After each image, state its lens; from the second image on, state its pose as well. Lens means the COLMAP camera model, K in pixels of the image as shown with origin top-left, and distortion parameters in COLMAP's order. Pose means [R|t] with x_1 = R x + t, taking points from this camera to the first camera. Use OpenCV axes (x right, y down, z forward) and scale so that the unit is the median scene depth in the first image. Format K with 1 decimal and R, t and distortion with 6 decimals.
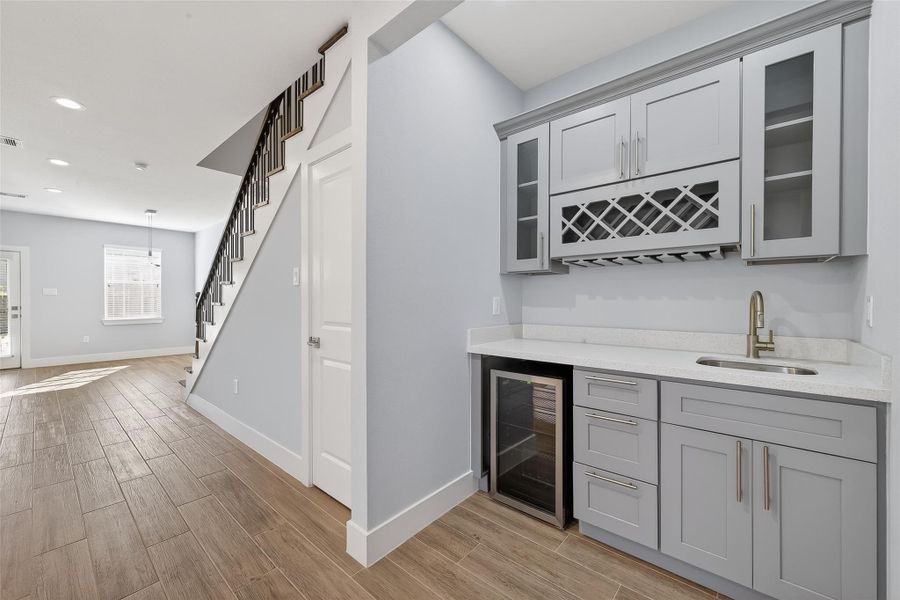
lens RADIAL K [[353.6, 0, 446.9], [0, 353.6, 301.4], [0, 0, 1]] dist [-0.000278, 0.000010]
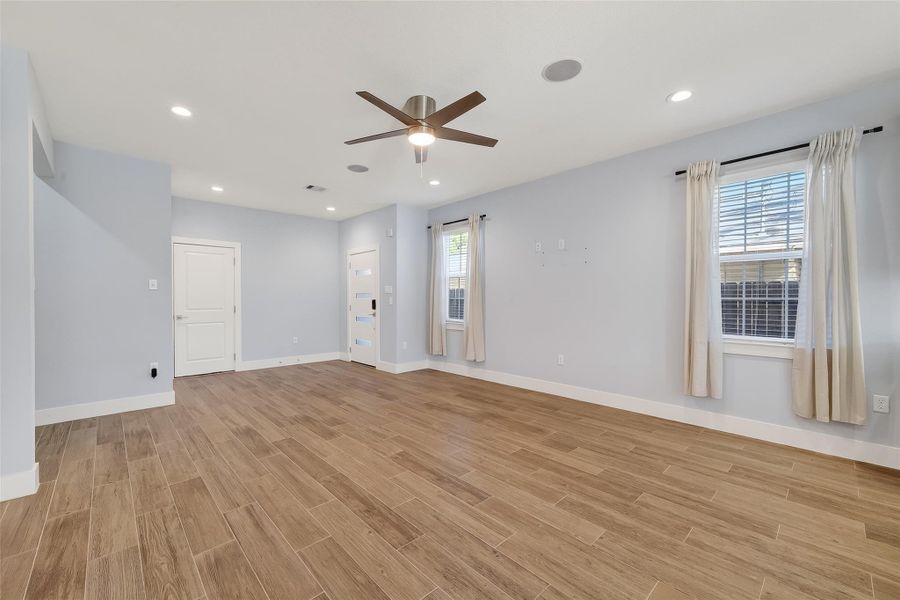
lens RADIAL K [[372.2, 0, 438.0], [0, 372.2, 304.0], [0, 0, 1]] dist [0.000115, 0.000115]
pose [[-0.991593, -0.000165, 0.129393, -1.449929], [0.002156, 0.999839, 0.017795, -0.009061], [-0.129375, 0.017924, -0.991434, 1.618699]]
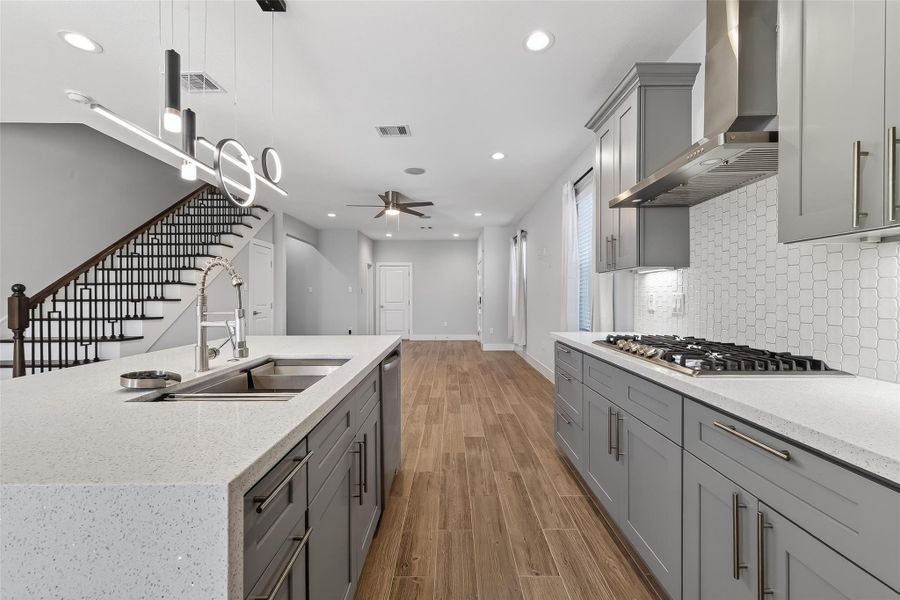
lens RADIAL K [[368.7, 0, 438.3], [0, 368.7, 297.0], [0, 0, 1]] dist [0.000569, 0.000092]
pose [[-0.622593, 0.001204, 0.782545, -3.302542], [0.005239, 0.999983, 0.002630, -0.003105], [-0.782528, 0.005737, -0.622589, 1.618940]]
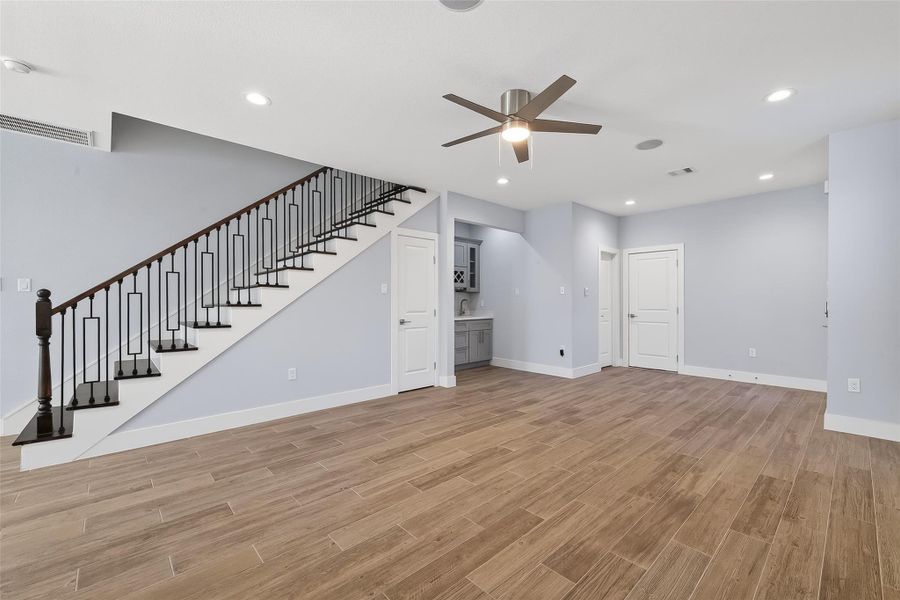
lens RADIAL K [[371.7, 0, 464.8], [0, 371.7, 303.4], [0, 0, 1]] dist [-0.000570, -0.000016]
pose [[0.111559, -0.005920, 0.993740, -2.475321], [0.005582, 0.999970, 0.005331, -0.002648], [-0.993742, 0.004952, 0.111589, 0.382745]]
